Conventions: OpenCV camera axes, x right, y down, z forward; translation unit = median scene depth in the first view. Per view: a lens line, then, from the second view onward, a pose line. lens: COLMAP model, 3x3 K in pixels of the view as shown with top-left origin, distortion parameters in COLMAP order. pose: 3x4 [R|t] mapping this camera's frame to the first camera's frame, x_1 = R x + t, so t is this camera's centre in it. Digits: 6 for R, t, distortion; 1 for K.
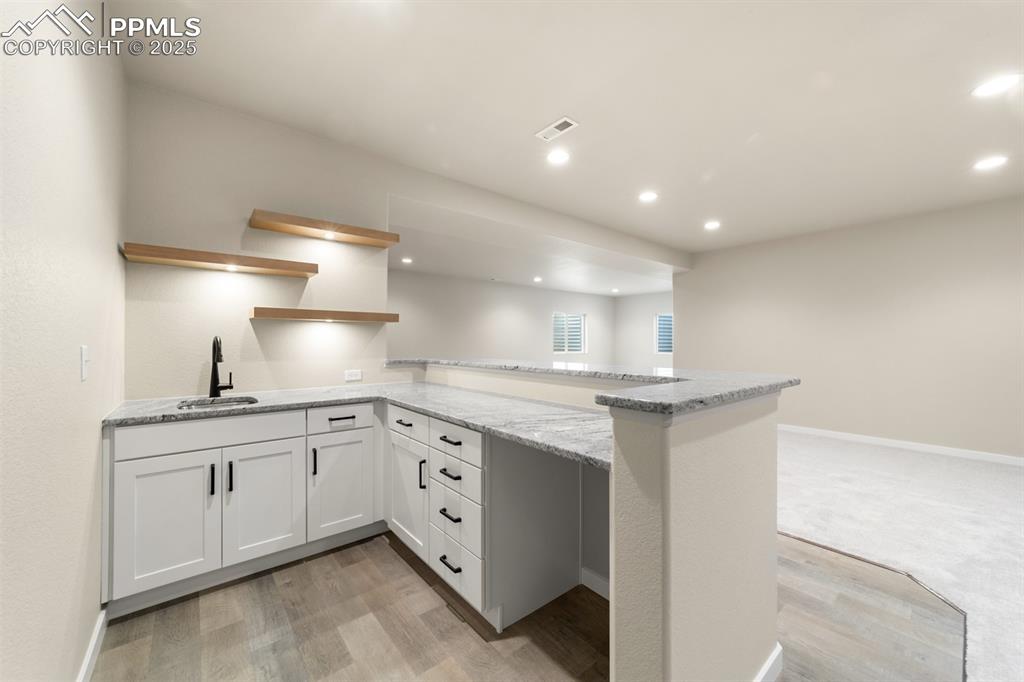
lens RADIAL K [[391.2, 0, 493.3], [0, 391.2, 346.9], [0, 0, 1]] dist [-0.014832, 0.006774]
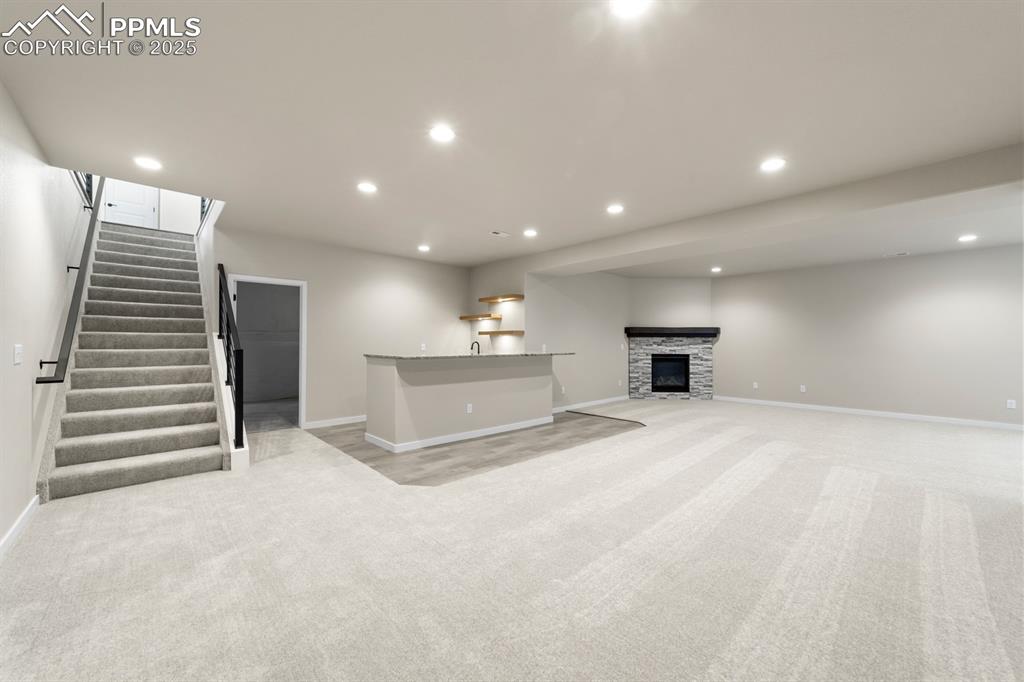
lens RADIAL K [[391.2, 0, 514.2], [0, 391.2, 338.2], [0, 0, 1]] dist [-0.014832, 0.006774]
pose [[0.113558, -0.009900, -0.993482, 0.501964], [-0.015032, 0.999819, -0.011681, -0.005559], [0.993418, 0.016260, 0.113389, 0.206164]]
